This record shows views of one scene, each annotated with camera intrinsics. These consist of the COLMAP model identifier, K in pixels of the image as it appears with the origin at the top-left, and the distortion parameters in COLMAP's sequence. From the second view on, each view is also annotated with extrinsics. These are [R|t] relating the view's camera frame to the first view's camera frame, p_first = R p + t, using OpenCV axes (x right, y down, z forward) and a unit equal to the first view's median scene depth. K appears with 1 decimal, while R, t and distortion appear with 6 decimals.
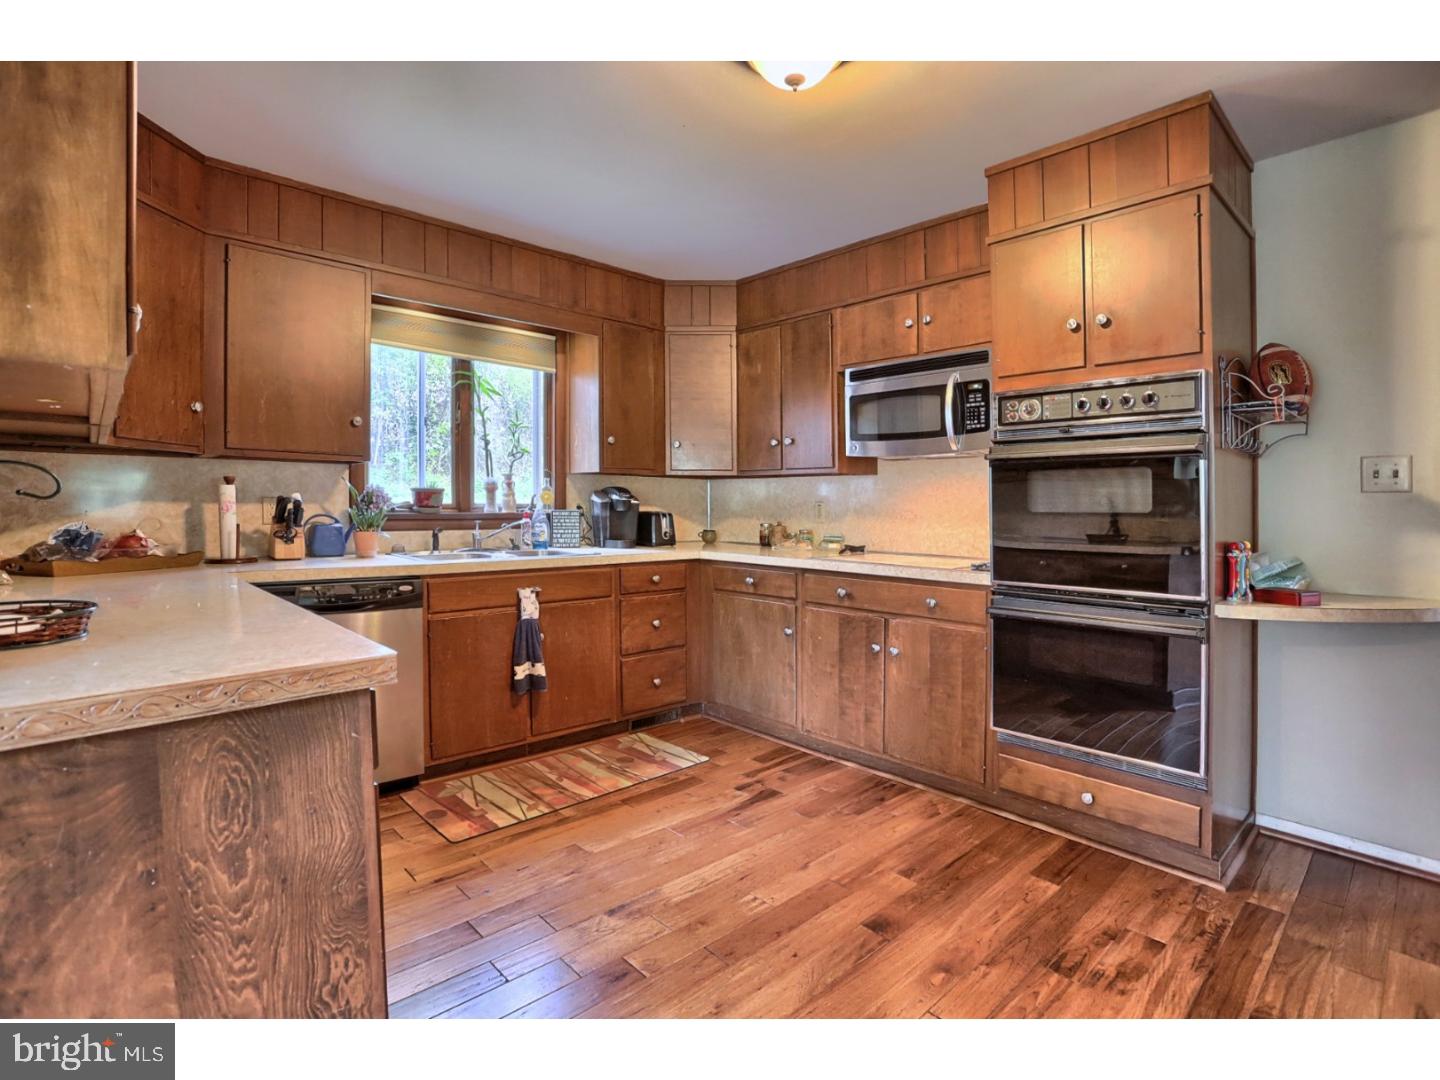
lens RADIAL K [[713.0, 0, 721.6], [0, 713.0, 509.7], [0, 0, 1]] dist [-0.066293, -0.000005]
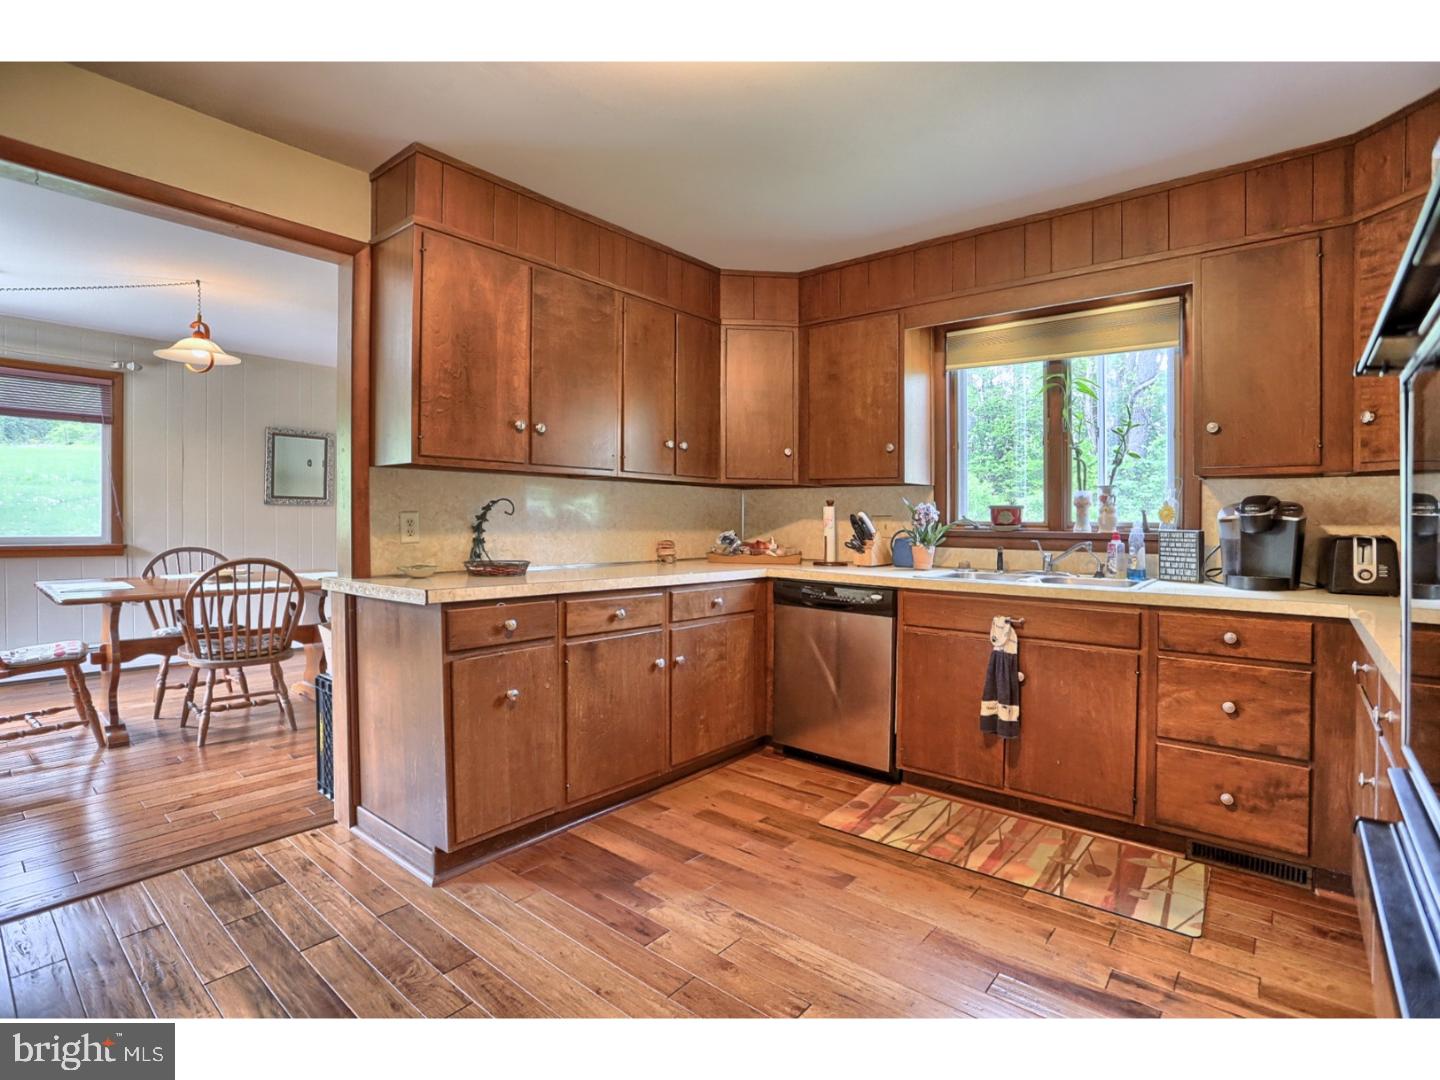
lens RADIAL K [[715.3, 0, 720.0], [0, 715.3, 540.0], [0, 0, 1]] dist [-0.002260, 0.000176]
pose [[0.143605, 0.023963, -0.989345, 0.554566], [-0.013336, 0.999663, 0.022277, 0.000403], [0.989545, 0.009995, 0.143876, 0.523087]]
